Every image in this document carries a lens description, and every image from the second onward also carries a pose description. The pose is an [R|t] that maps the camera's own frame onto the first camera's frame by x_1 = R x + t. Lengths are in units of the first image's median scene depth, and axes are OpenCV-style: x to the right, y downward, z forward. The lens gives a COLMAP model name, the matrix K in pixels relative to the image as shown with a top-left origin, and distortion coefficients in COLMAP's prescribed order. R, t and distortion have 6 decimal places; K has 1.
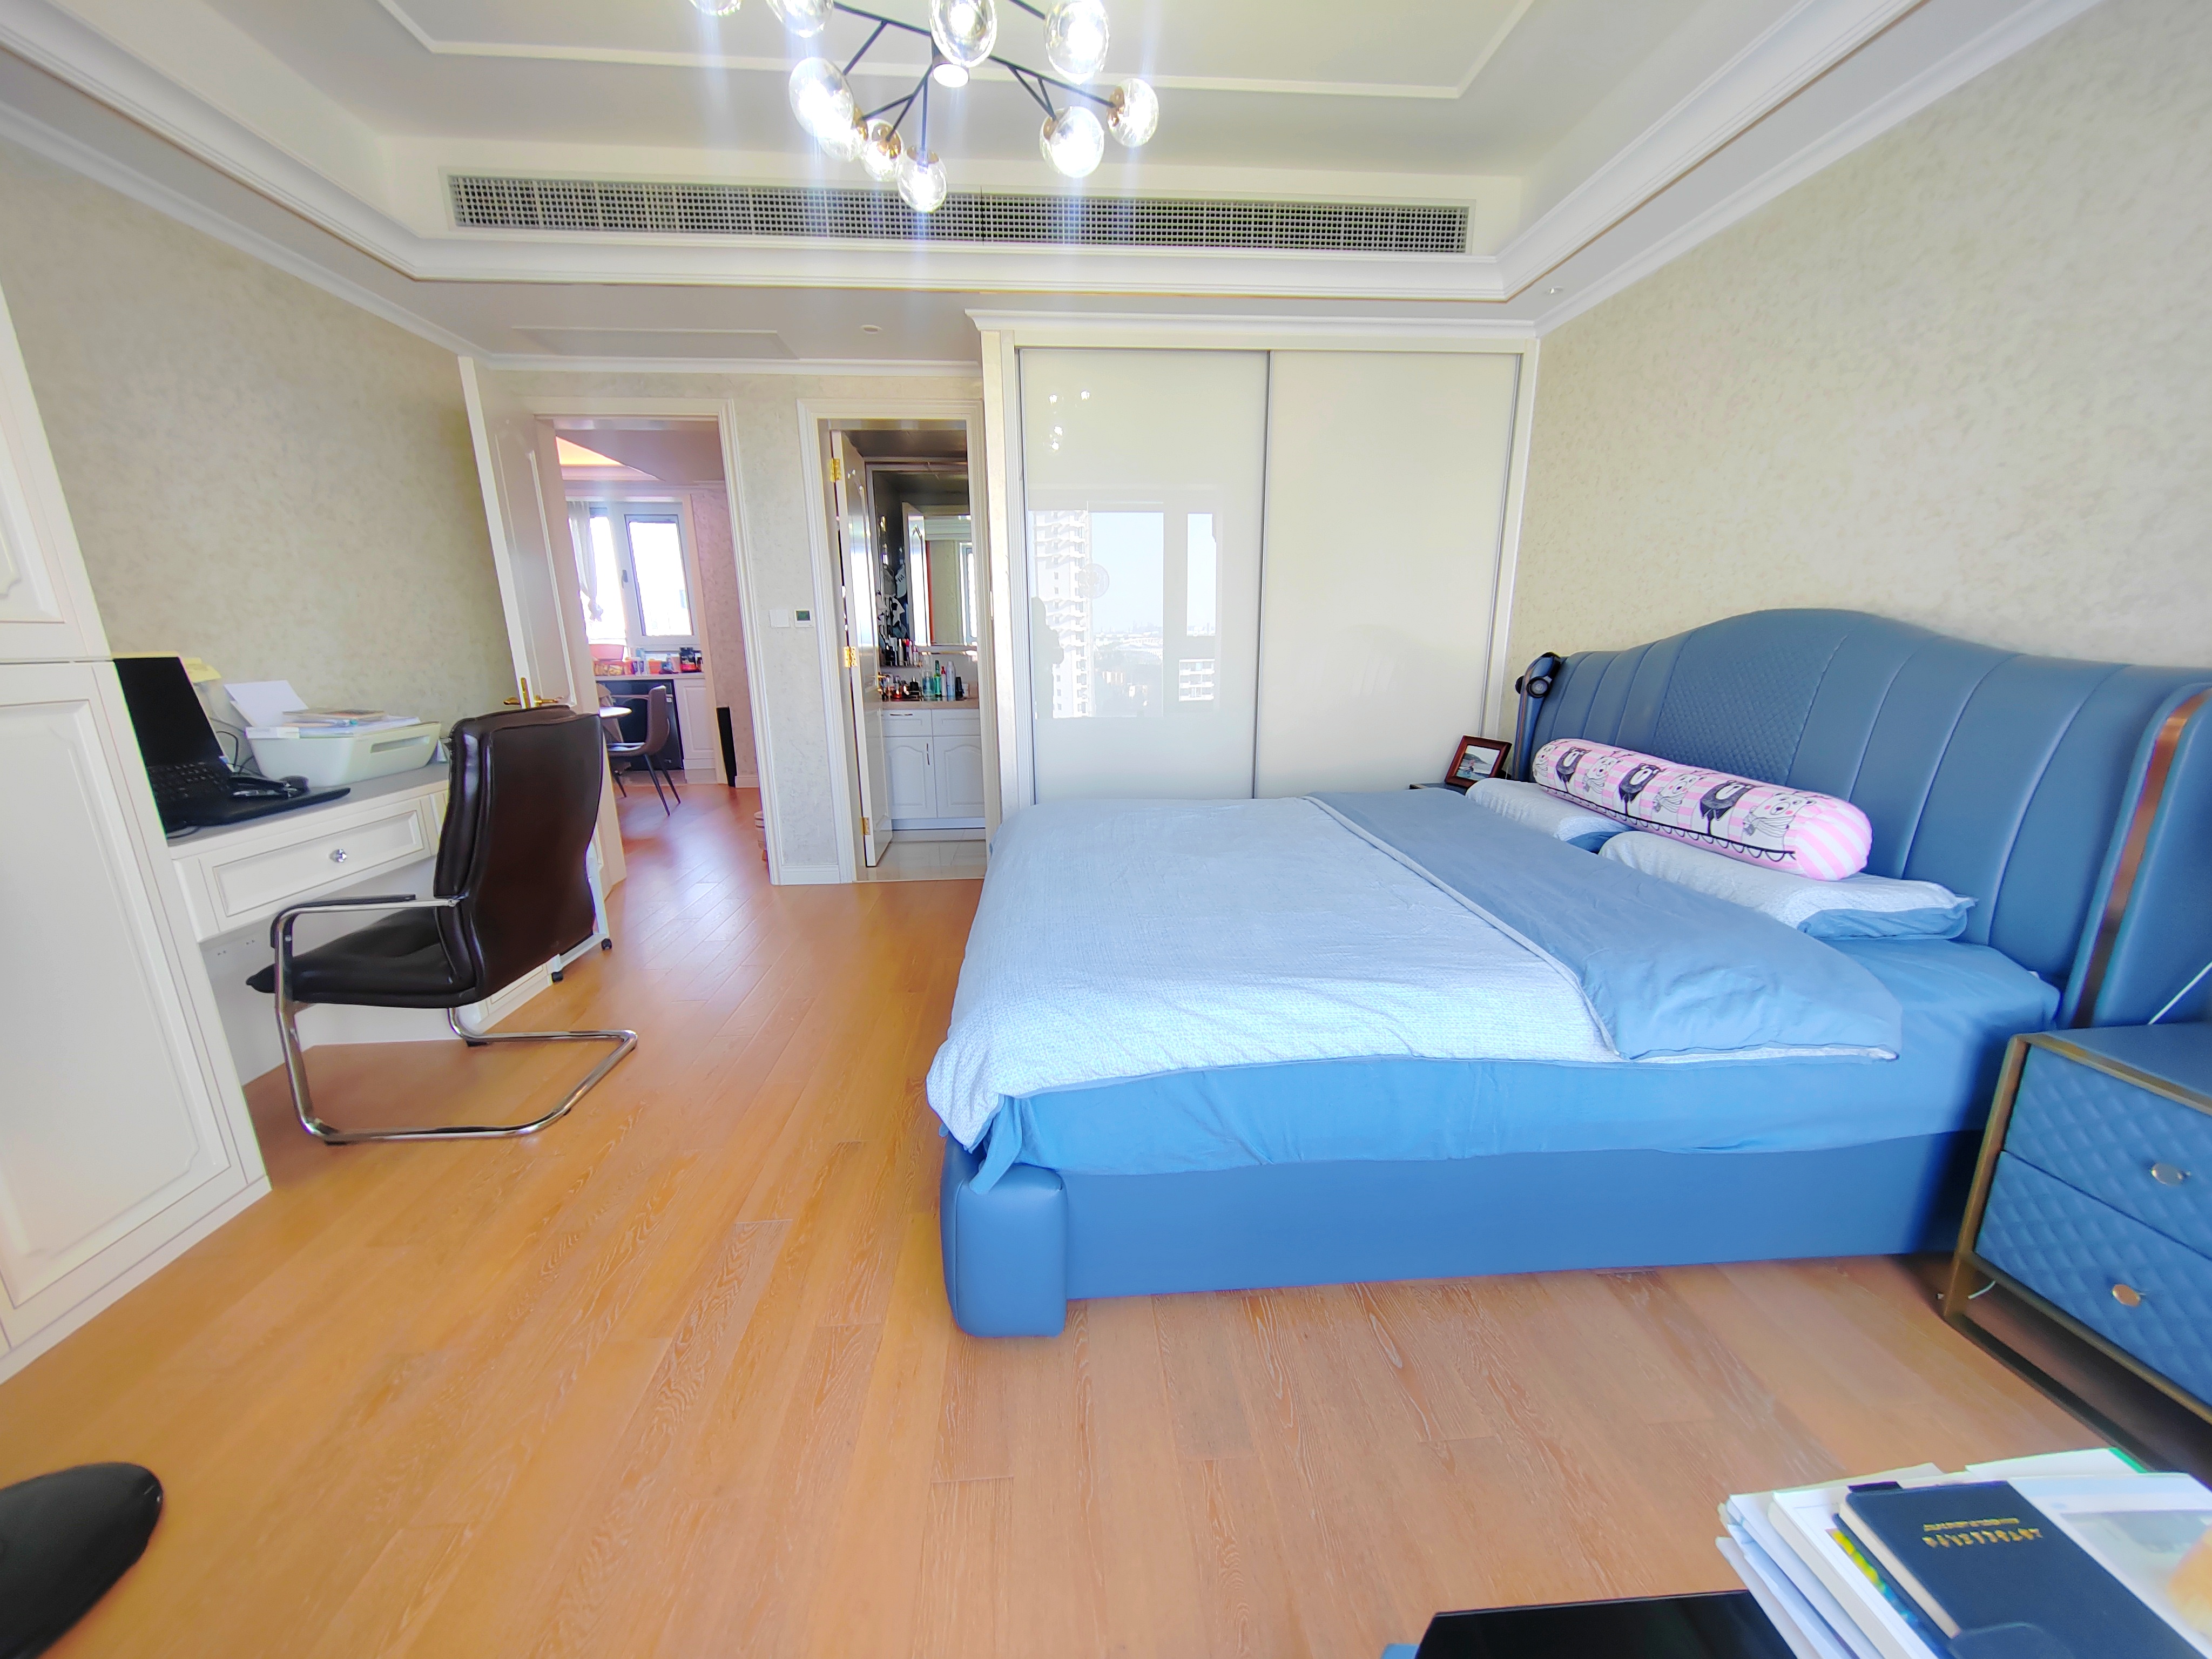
lens RADIAL K [[838.9, 0, 1108.2], [0, 838.9, 844.9], [0, 0, 1]] dist [0.008864, -0.000122]
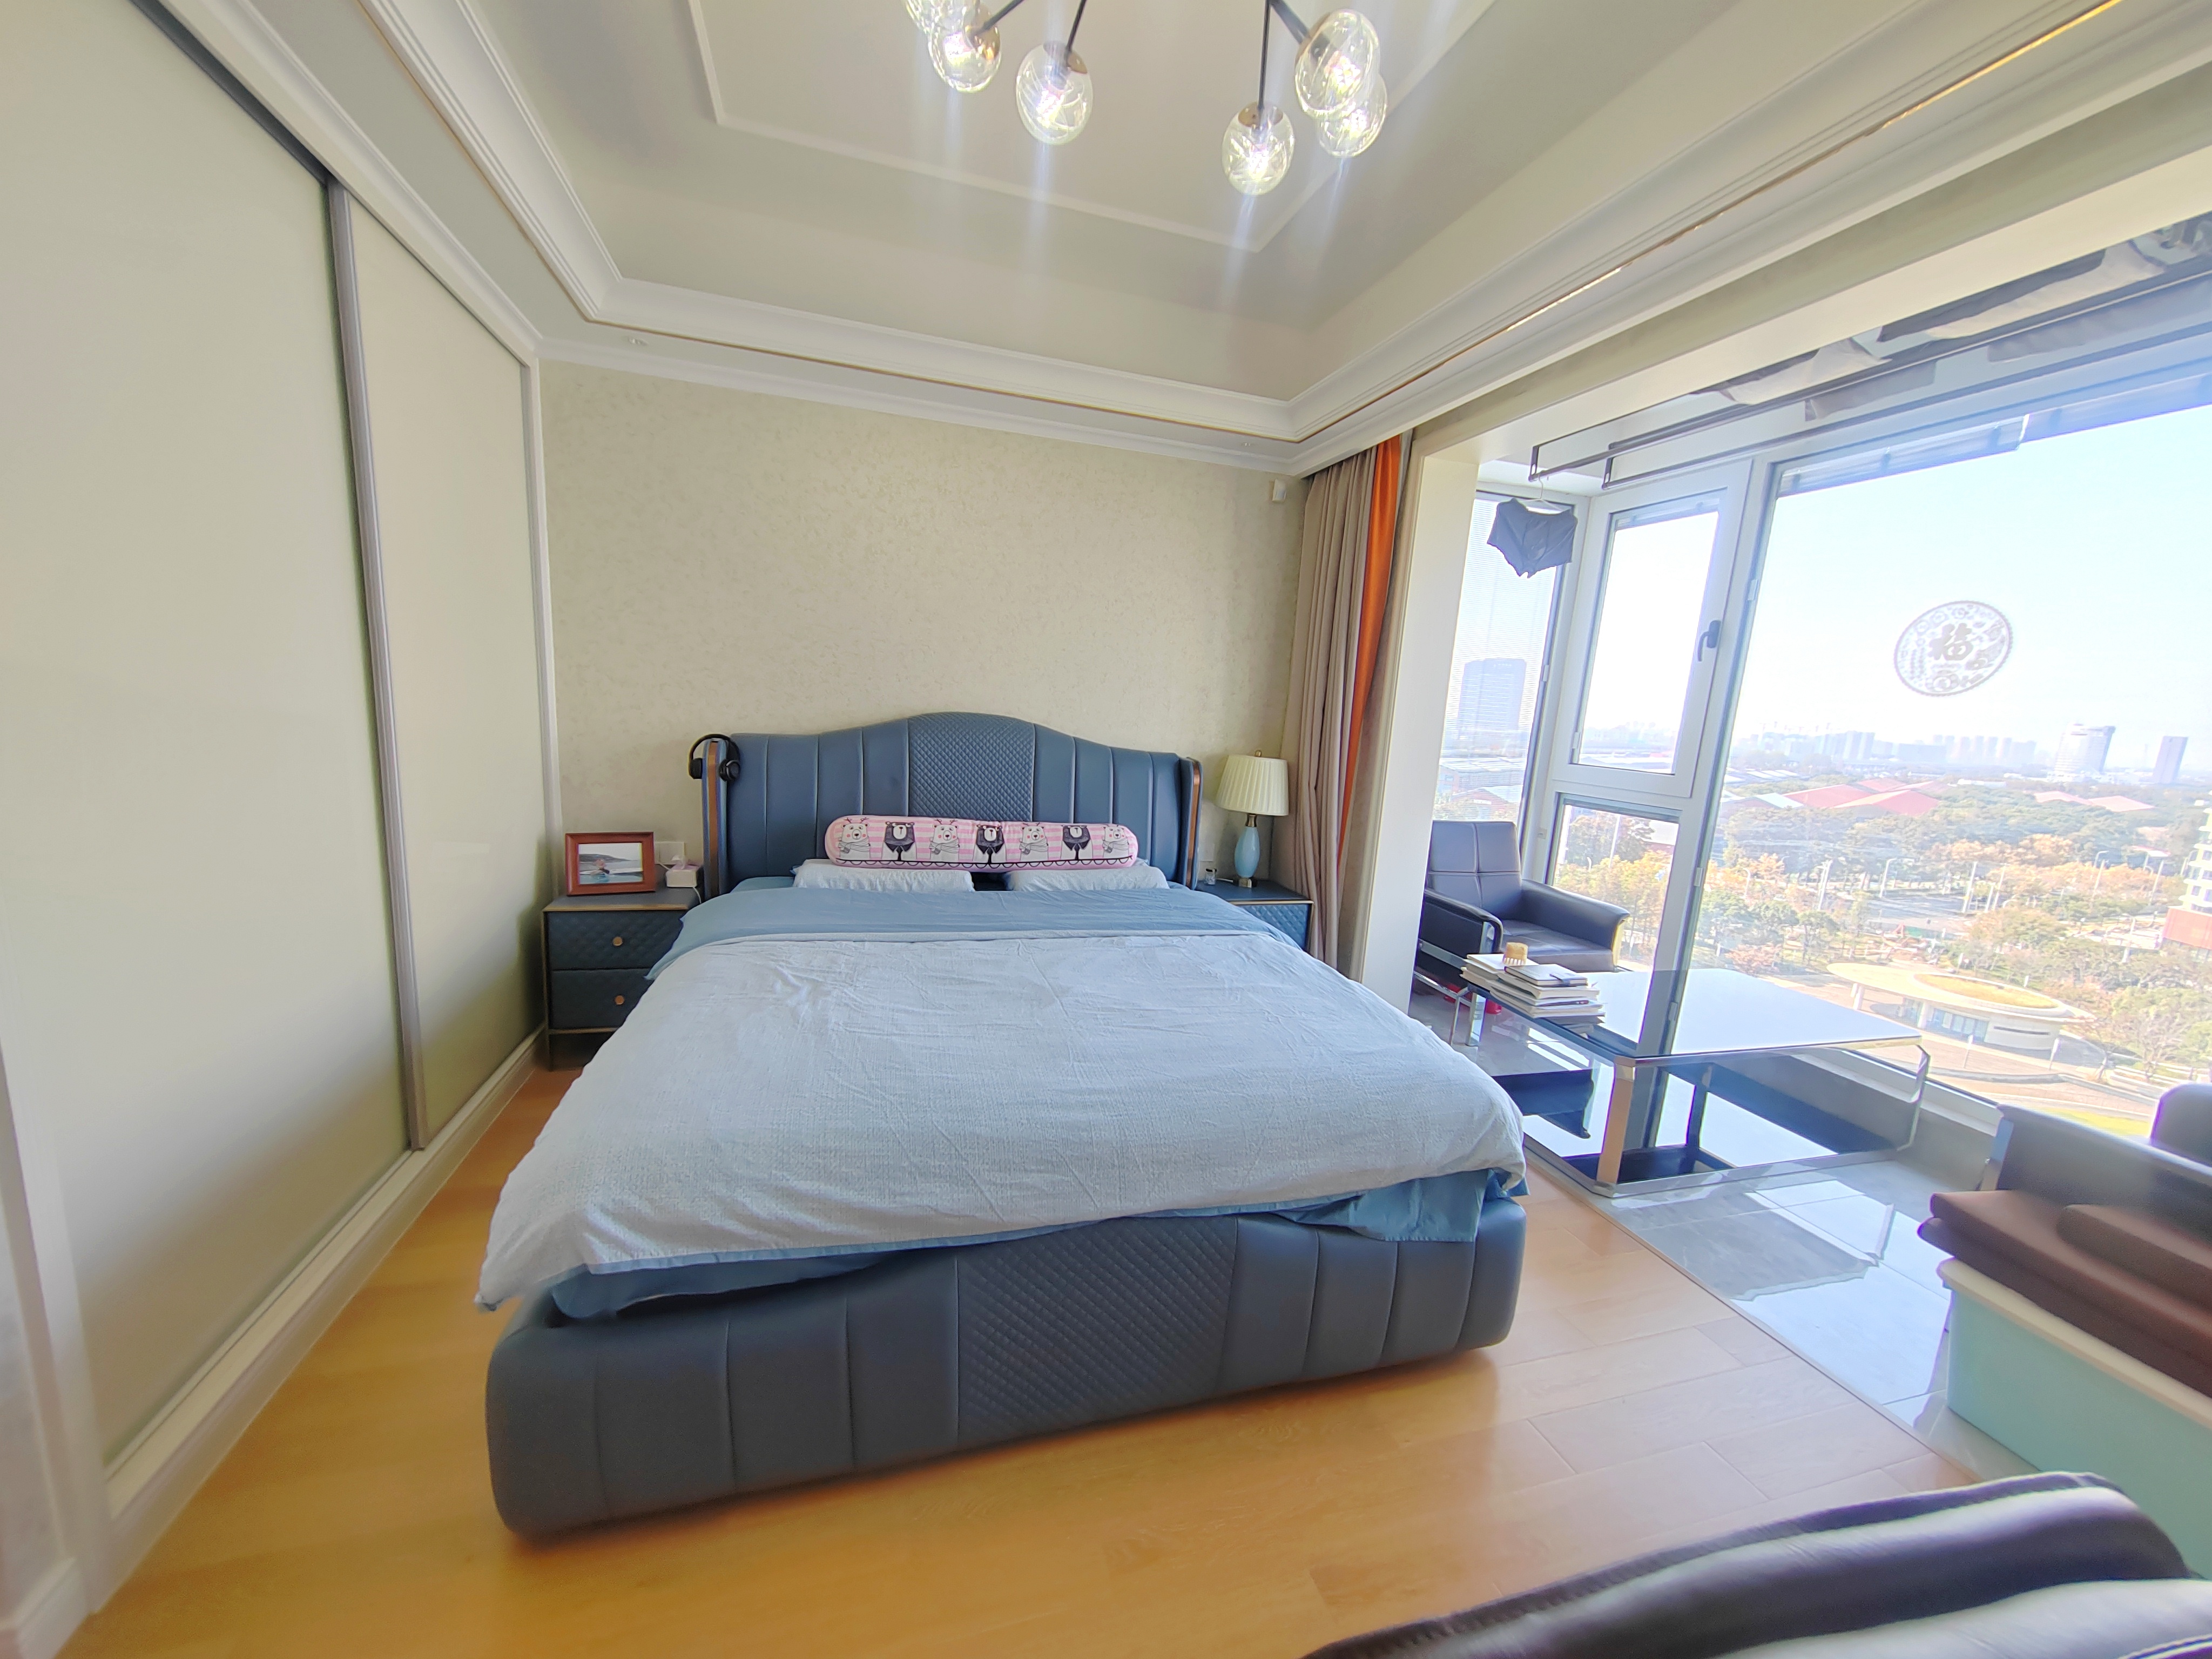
lens RADIAL K [[838.9, 0, 1108.2], [0, 838.9, 844.9], [0, 0, 1]] dist [0.008864, -0.000122]
pose [[-0.212693, -0.166931, 0.962754, -0.709096], [0.177728, 0.962254, 0.206109, -0.304941], [-0.960820, 0.214946, -0.174996, 1.038638]]
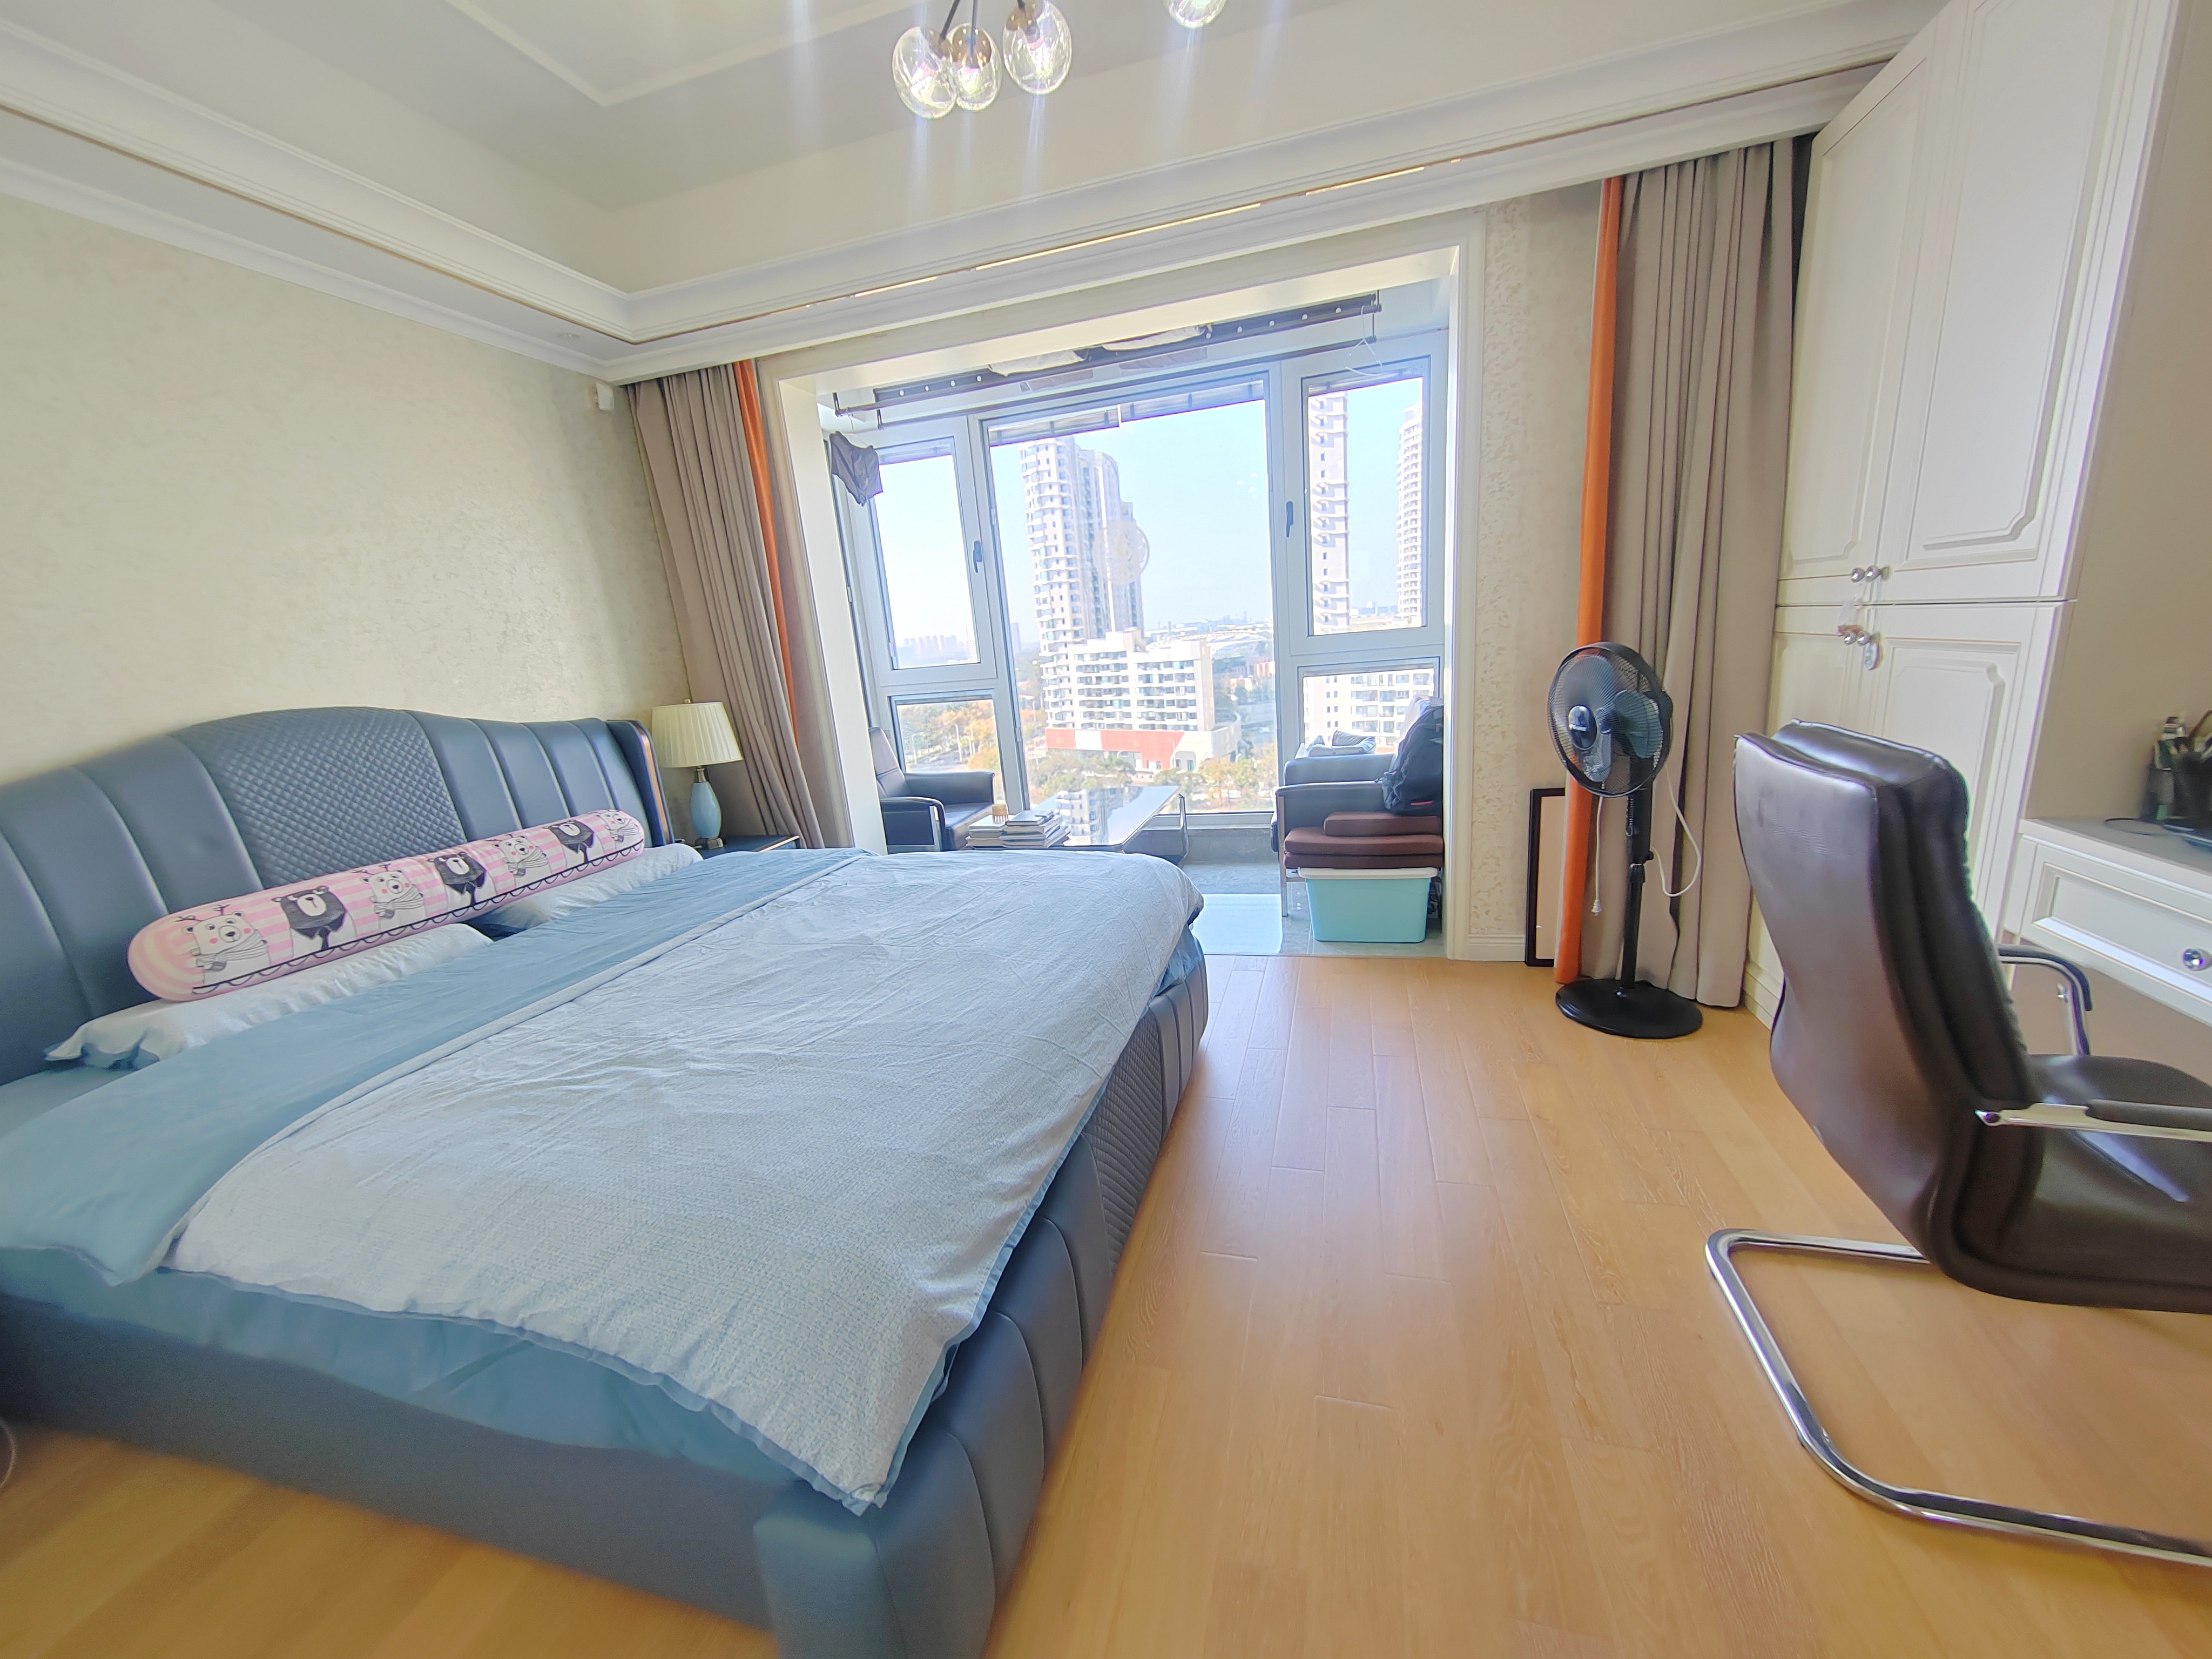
lens RADIAL K [[838.9, 0, 1108.2], [0, 838.9, 844.9], [0, 0, 1]] dist [0.008864, -0.000122]
pose [[-0.934142, 0.005832, 0.356853, -0.401192], [0.177431, 0.875142, 0.450161, -0.397075], [-0.309672, 0.483831, -0.818542, 1.519913]]
